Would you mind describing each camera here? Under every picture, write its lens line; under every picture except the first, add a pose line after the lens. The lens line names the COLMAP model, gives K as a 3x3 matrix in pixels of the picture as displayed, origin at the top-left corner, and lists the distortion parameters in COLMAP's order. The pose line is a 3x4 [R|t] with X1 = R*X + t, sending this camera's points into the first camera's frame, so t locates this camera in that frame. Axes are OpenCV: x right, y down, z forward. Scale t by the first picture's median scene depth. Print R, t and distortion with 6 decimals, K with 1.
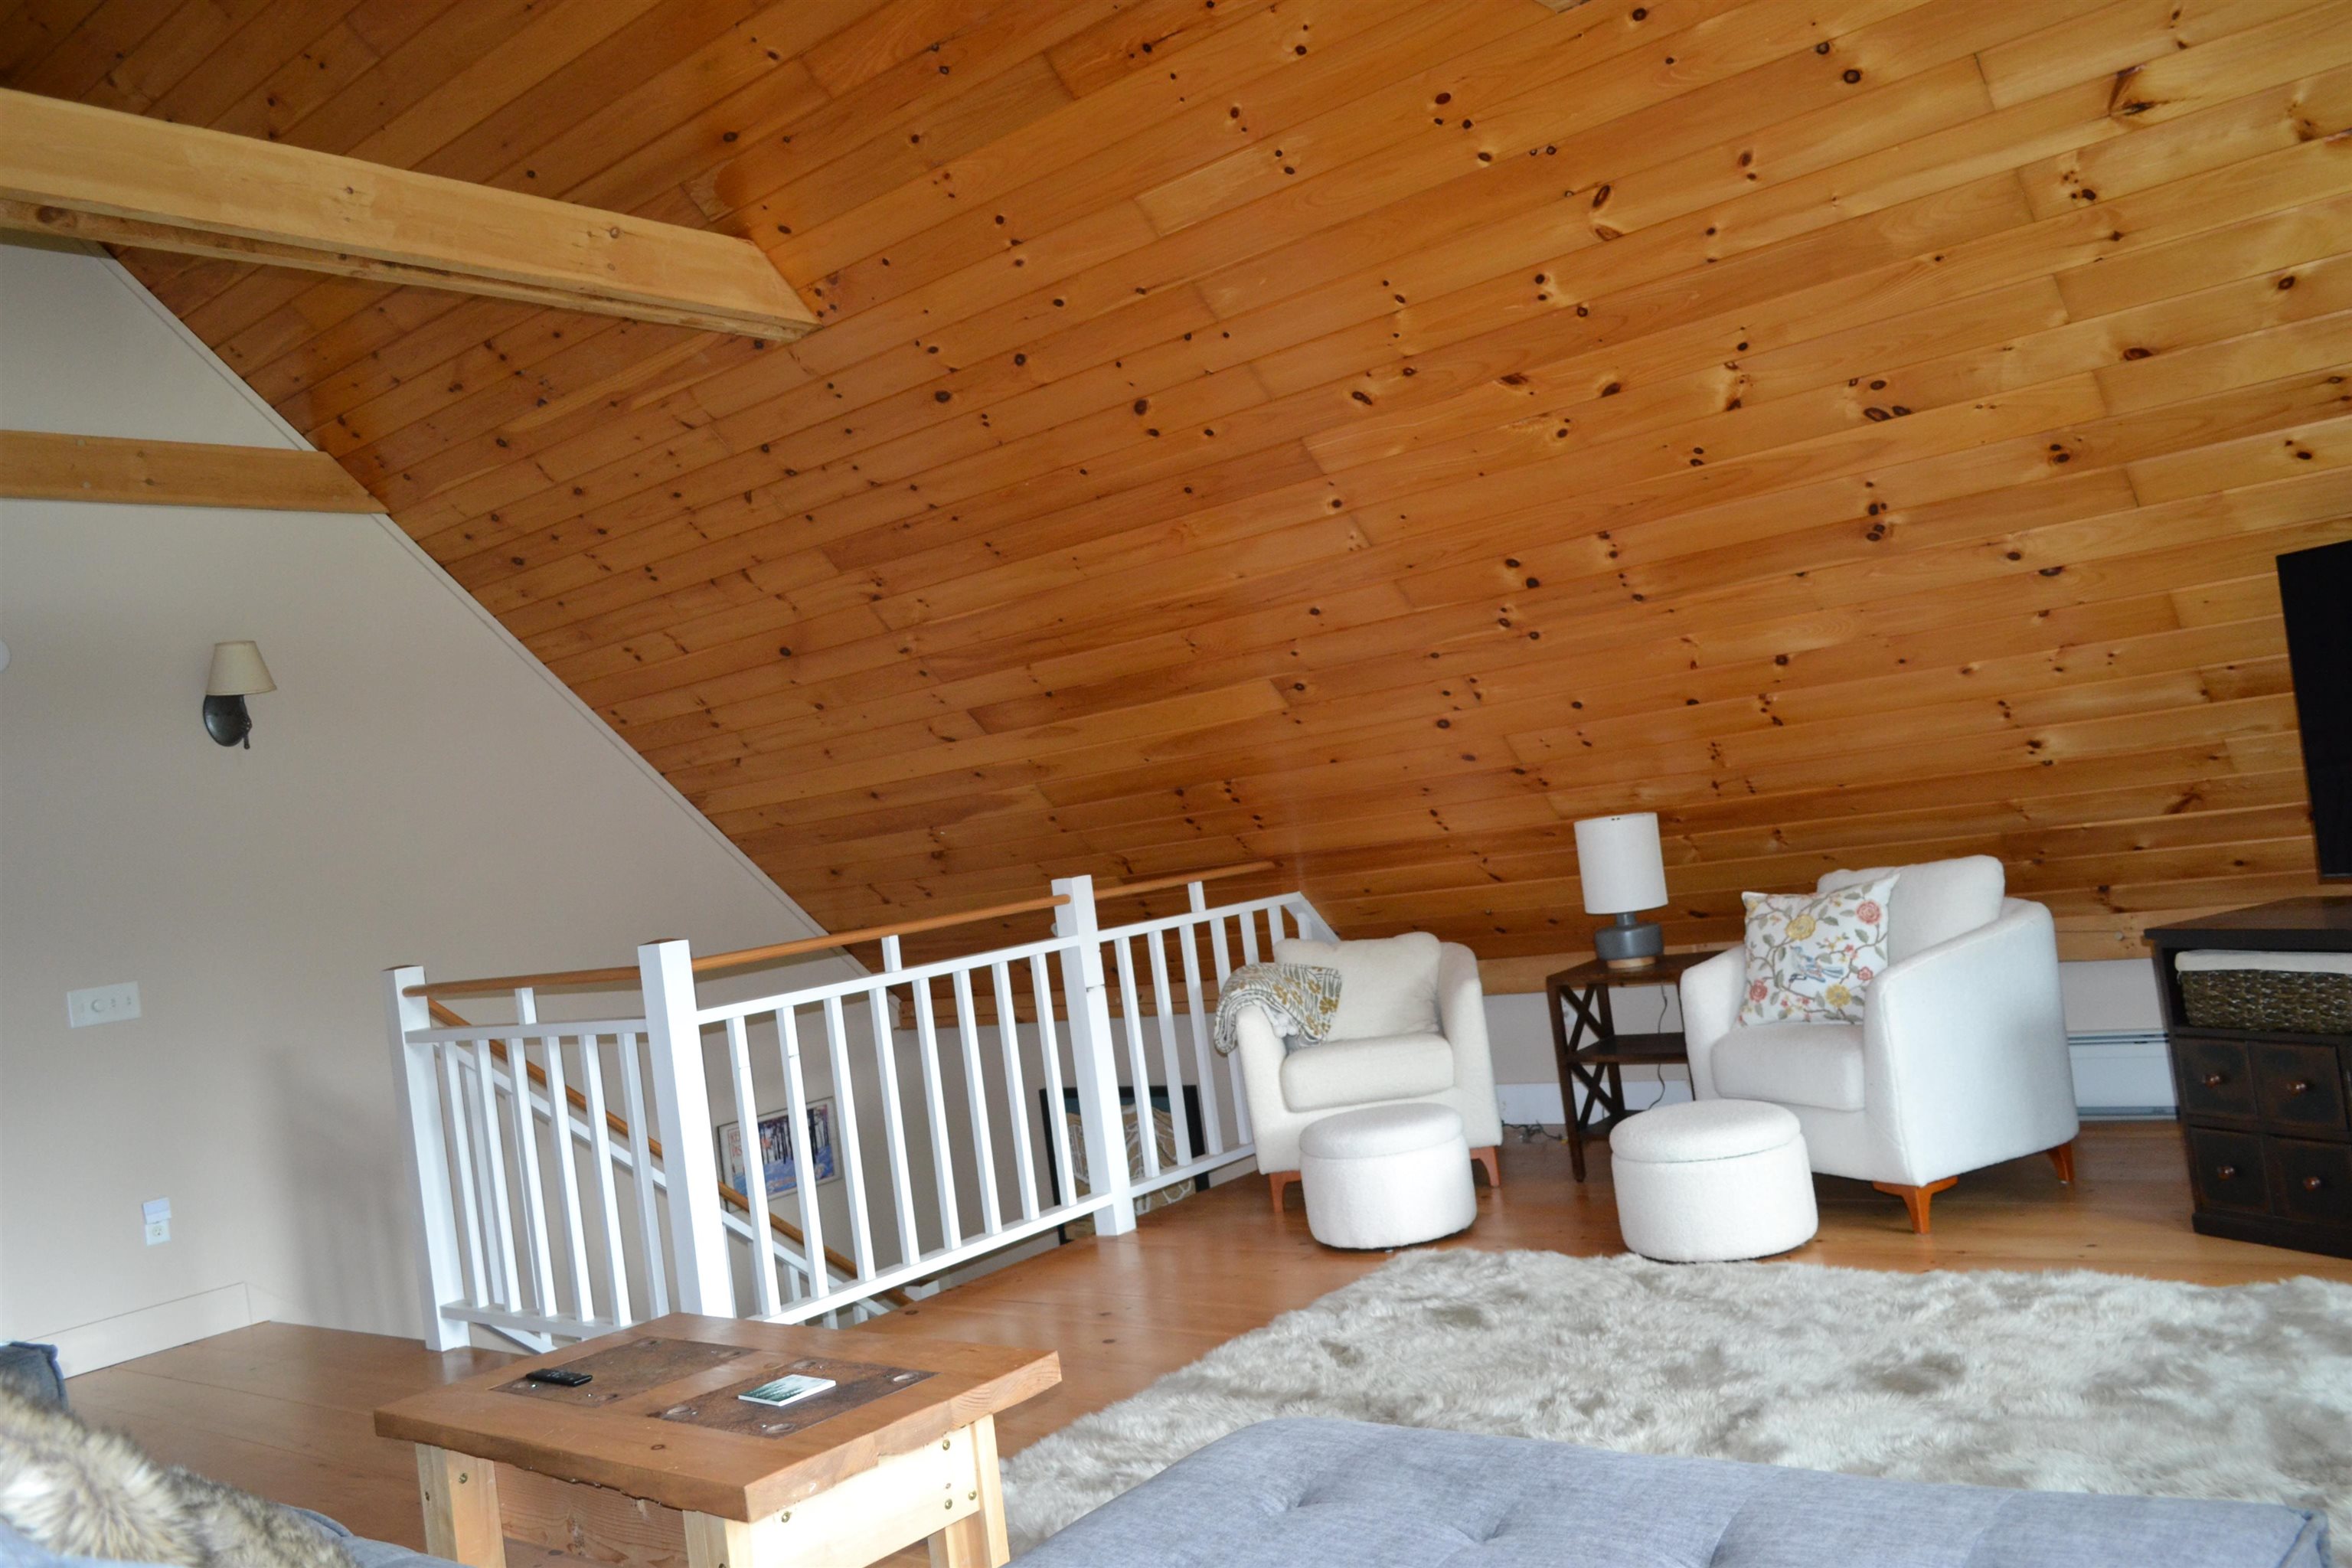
lens RADIAL K [[1855.5, 0, 1178.4], [0, 1855.5, 787.4], [0, 0, 1]] dist [-0.009568, -0.000546]
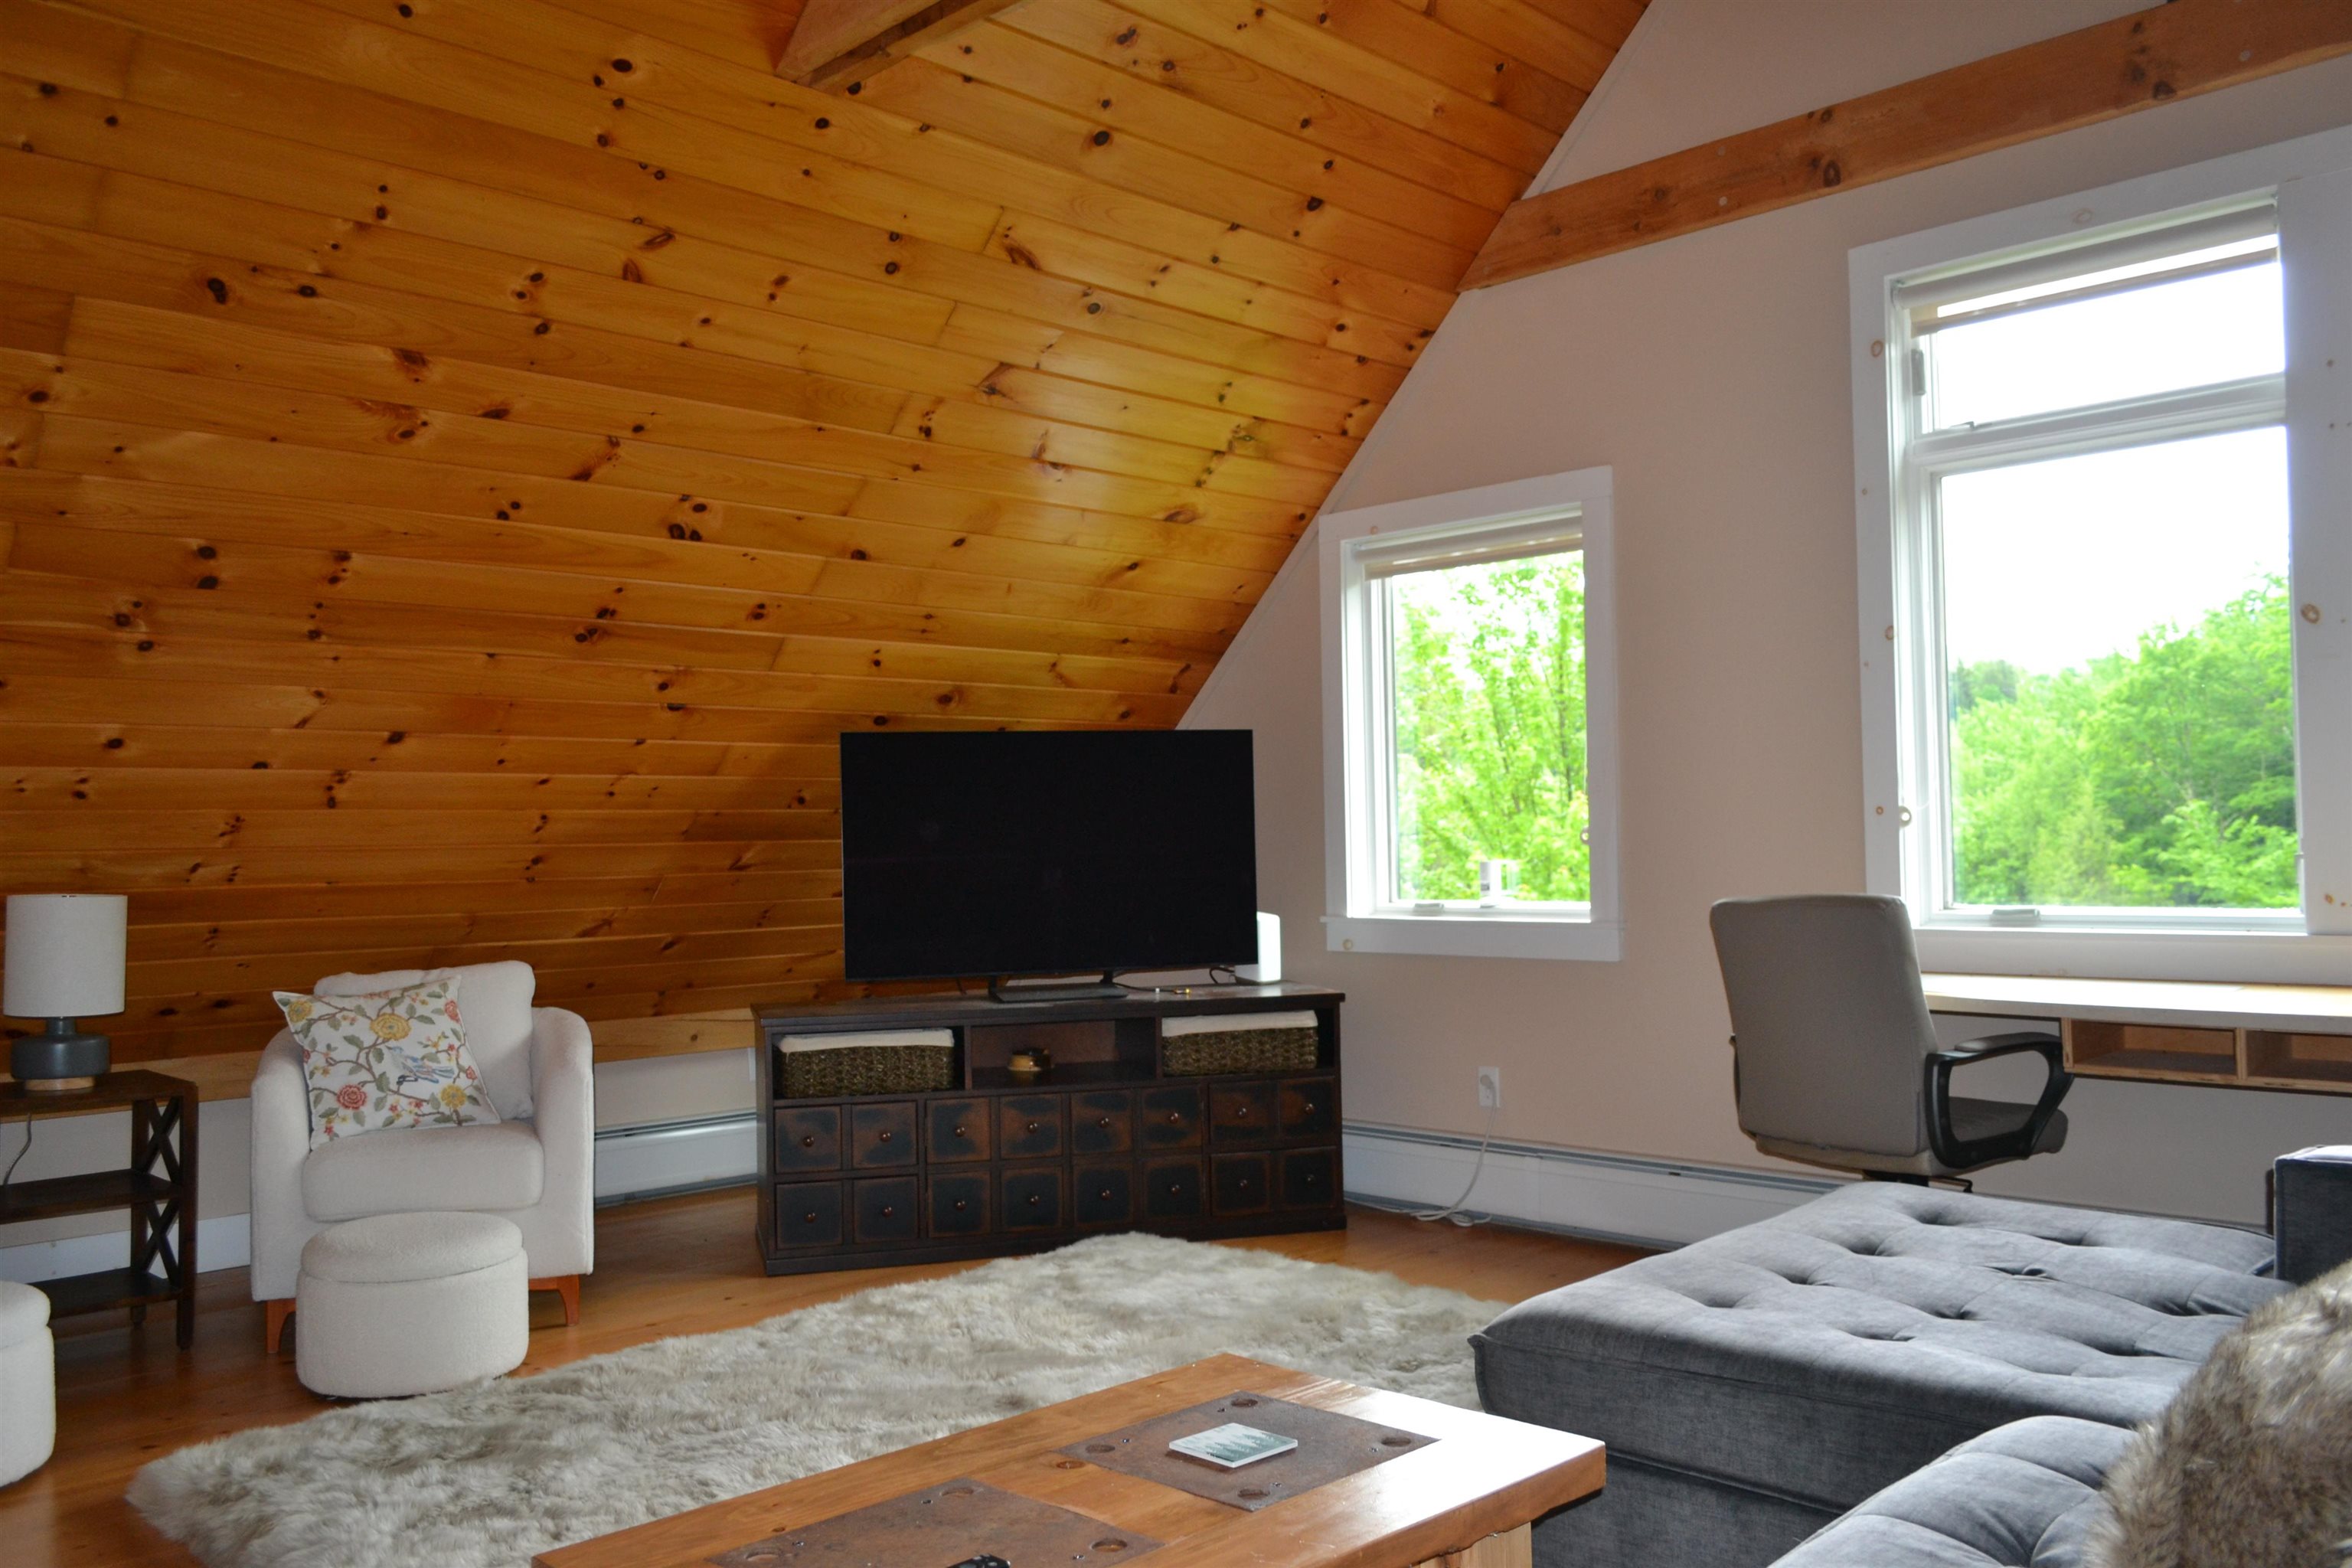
lens RADIAL K [[1855.5, 0, 1177.3], [0, 1855.5, 779.4], [0, 0, 1]] dist [-0.009568, -0.000546]
pose [[0.103918, 0.173139, 0.979400, -0.551797], [-0.015124, 0.984893, -0.172505, 0.108564], [-0.994471, 0.003114, 0.104967, 0.521941]]
